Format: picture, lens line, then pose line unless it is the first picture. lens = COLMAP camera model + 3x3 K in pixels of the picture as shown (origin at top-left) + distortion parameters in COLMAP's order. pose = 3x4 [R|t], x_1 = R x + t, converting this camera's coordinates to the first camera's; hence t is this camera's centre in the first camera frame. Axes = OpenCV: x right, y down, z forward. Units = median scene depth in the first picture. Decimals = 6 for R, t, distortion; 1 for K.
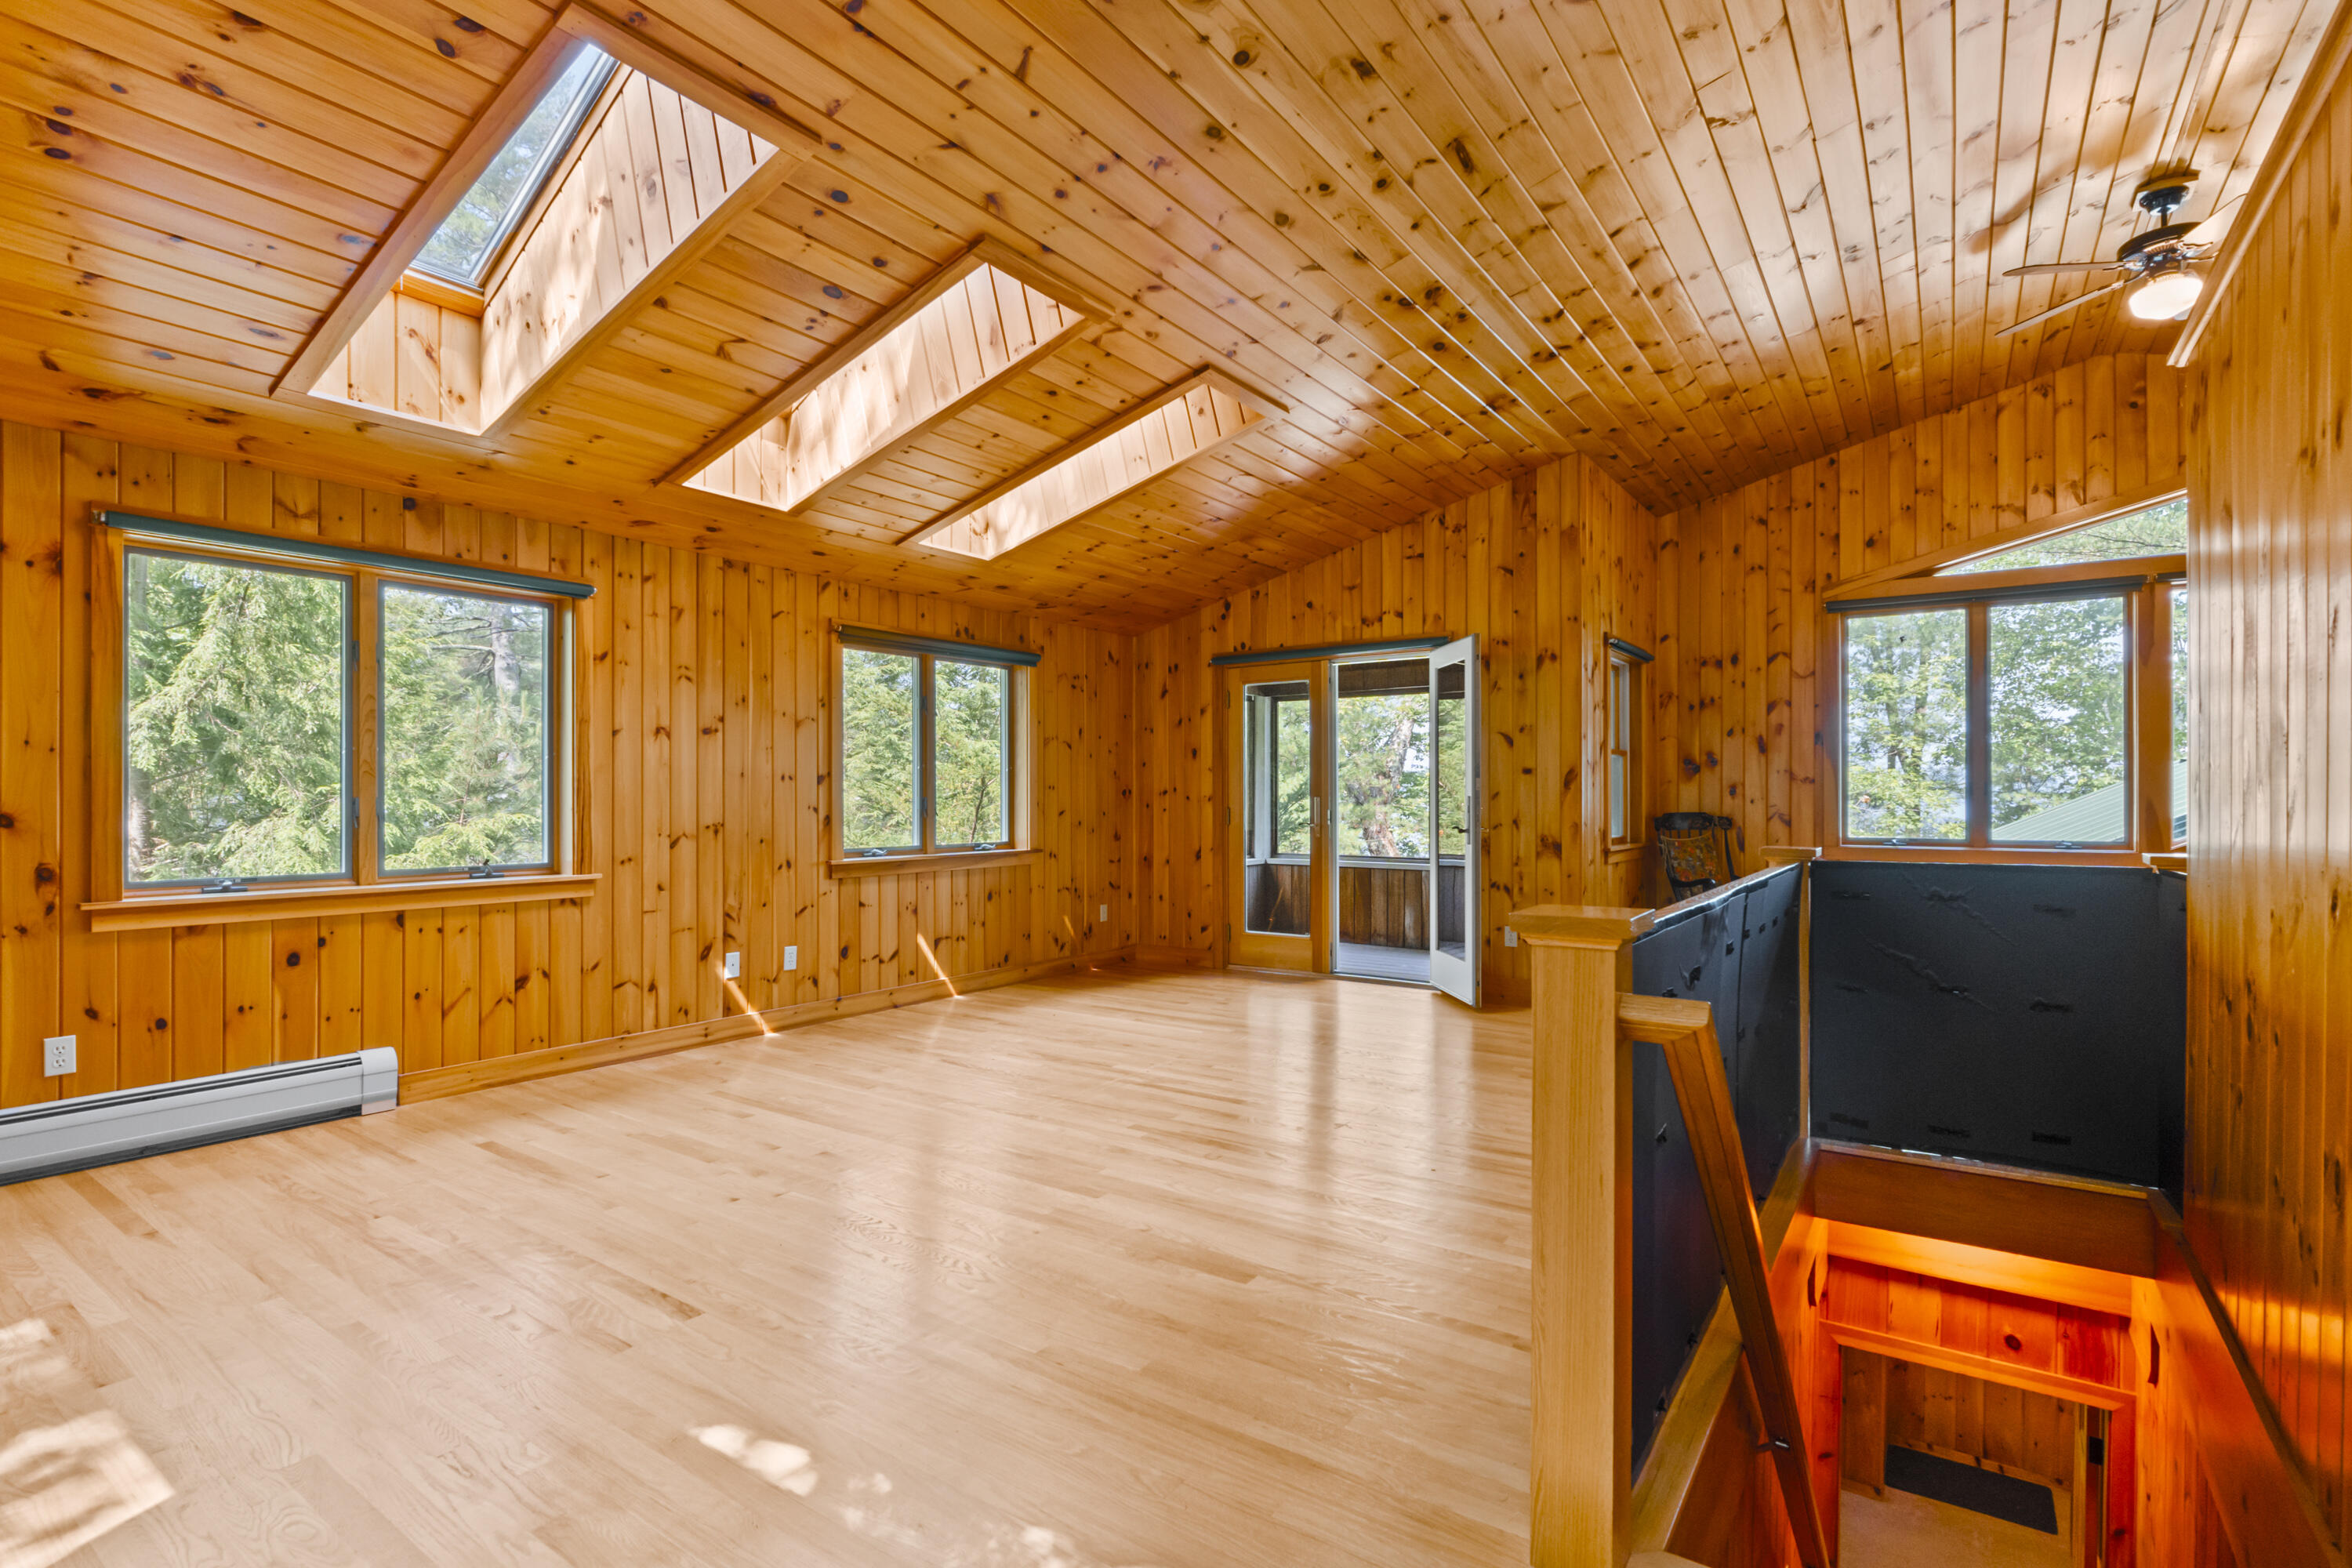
lens RADIAL K [[1117.2, 0, 1170.2], [0, 1117.2, 799.4], [0, 0, 1]] dist [-0.006671, -0.000312]
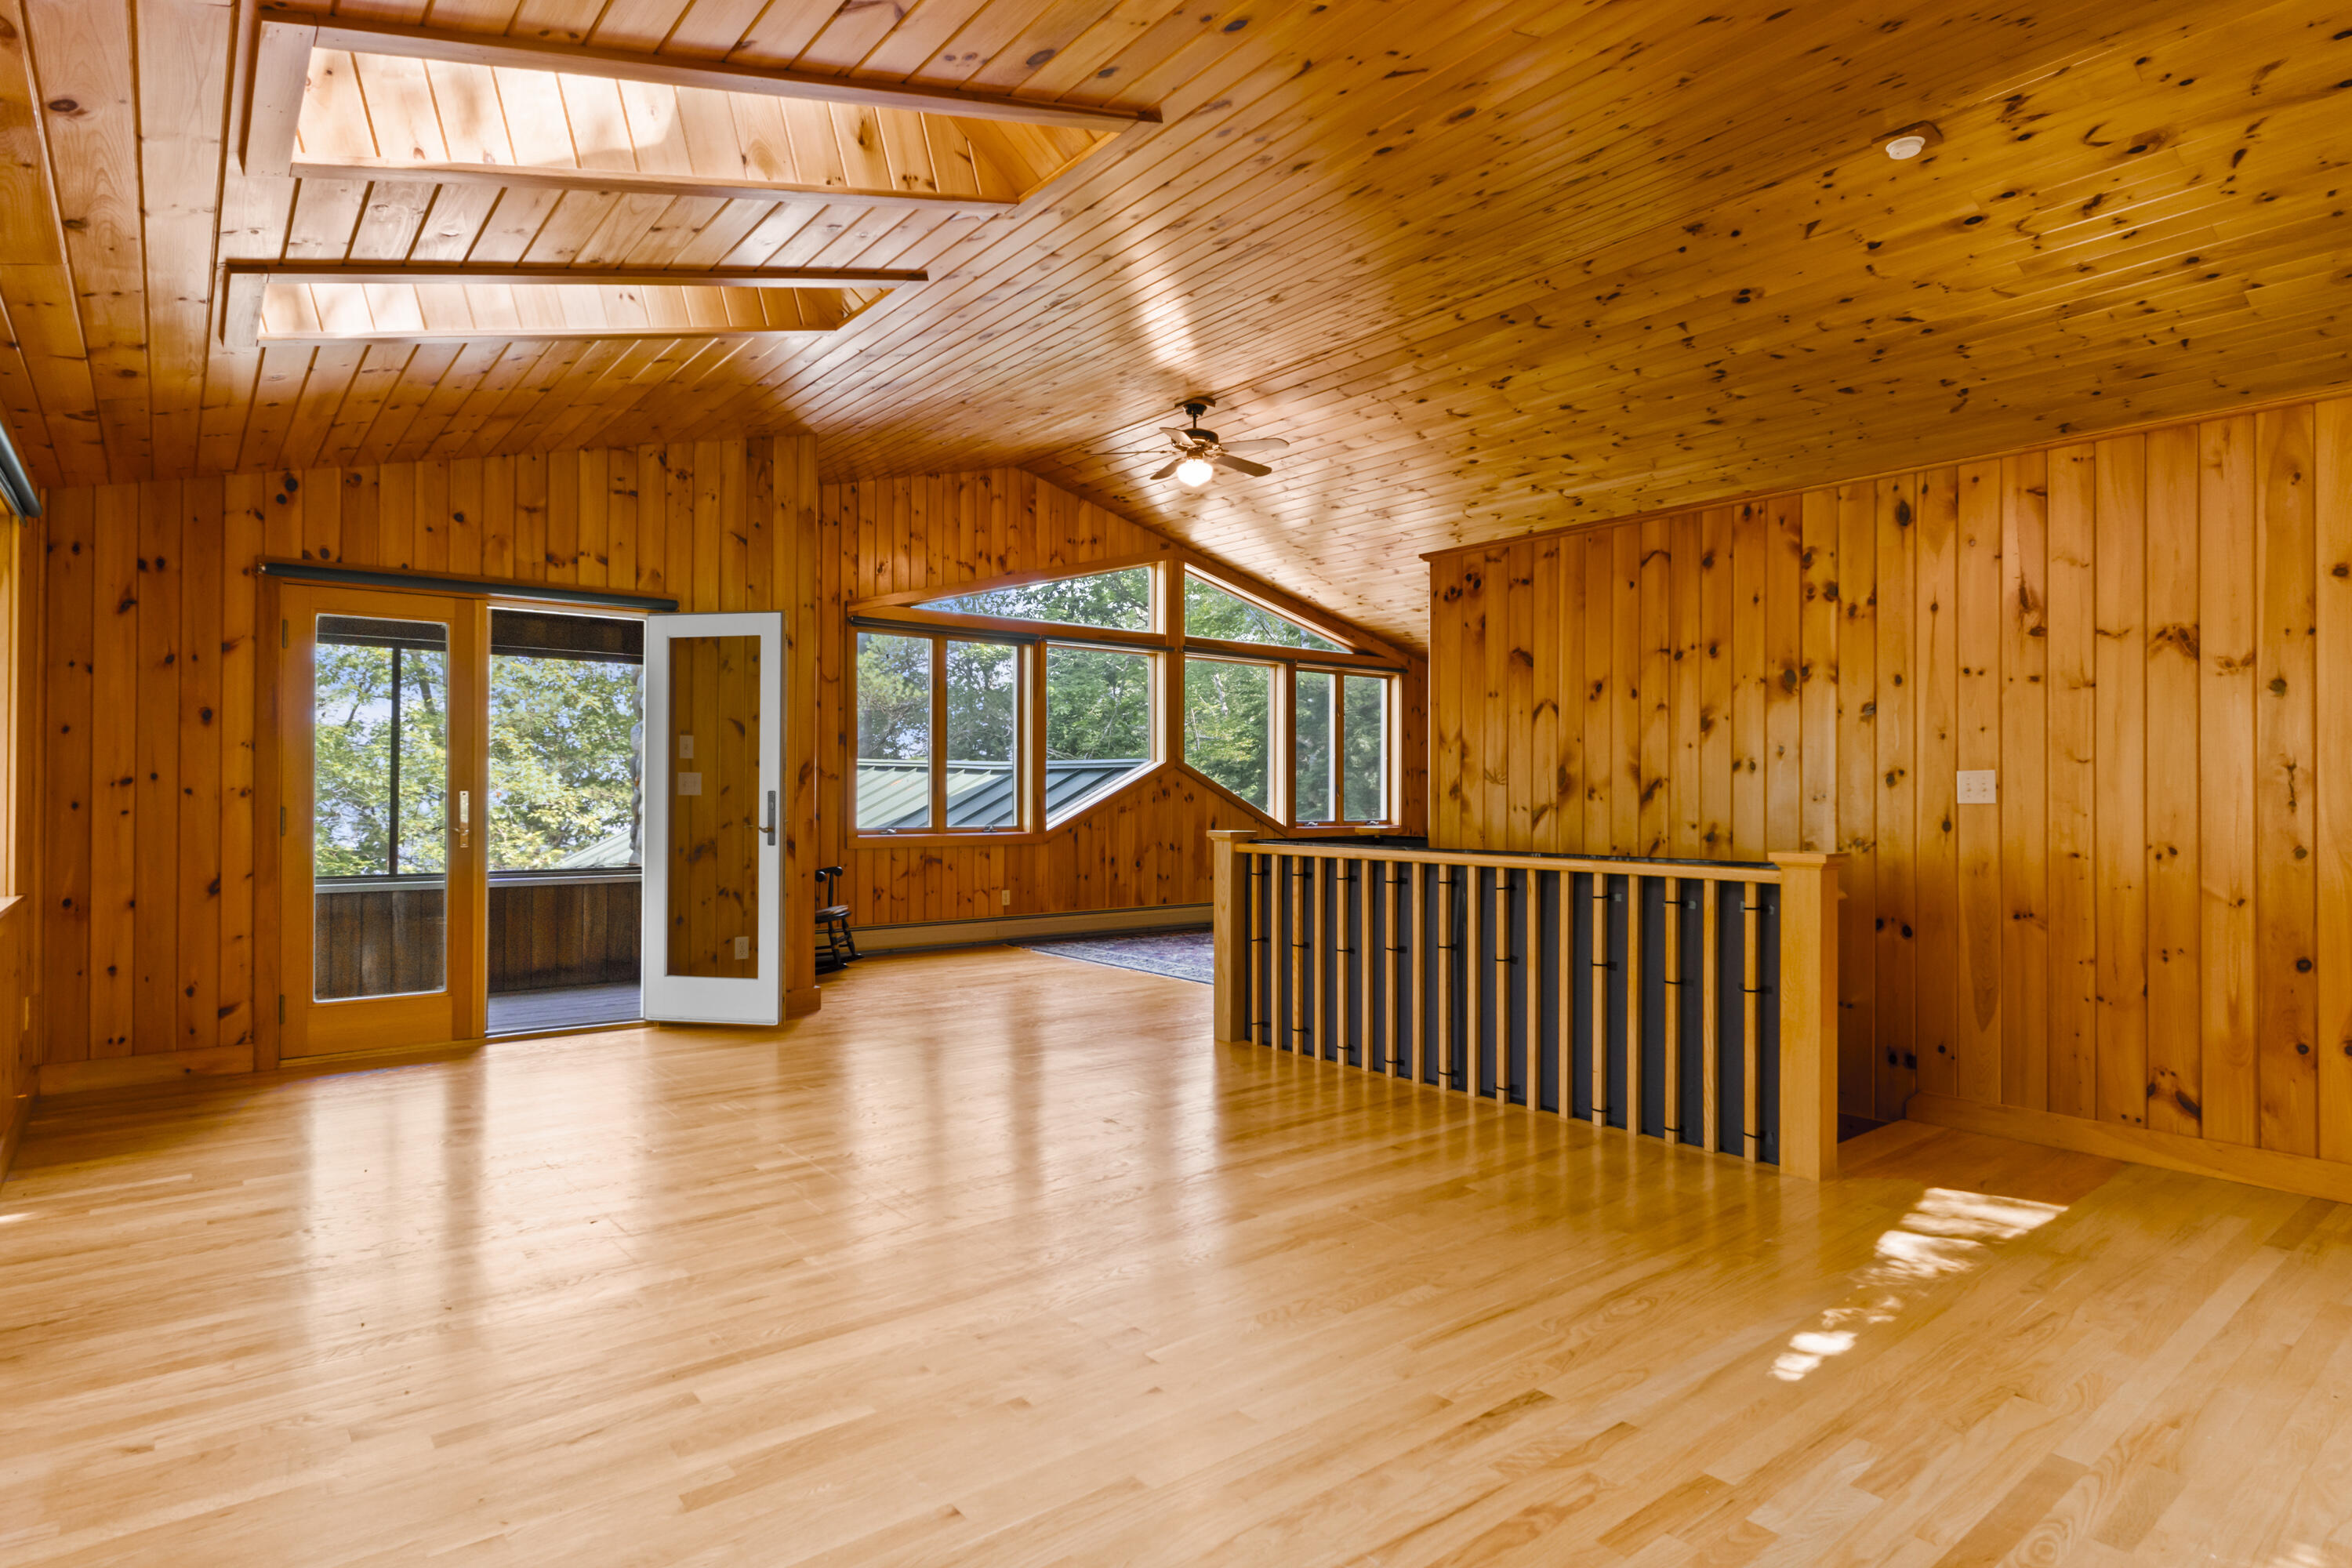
lens RADIAL K [[1247.2, 0, 1171.1], [0, 1247.2, 782.9], [0, 0, 1]] dist [0.002115, -0.000032]
pose [[0.278586, 0.010512, 0.960354, -0.514854], [-0.001858, 0.999944, -0.010406, 0.000067], [-0.960409, 0.001114, 0.278590, 0.359827]]
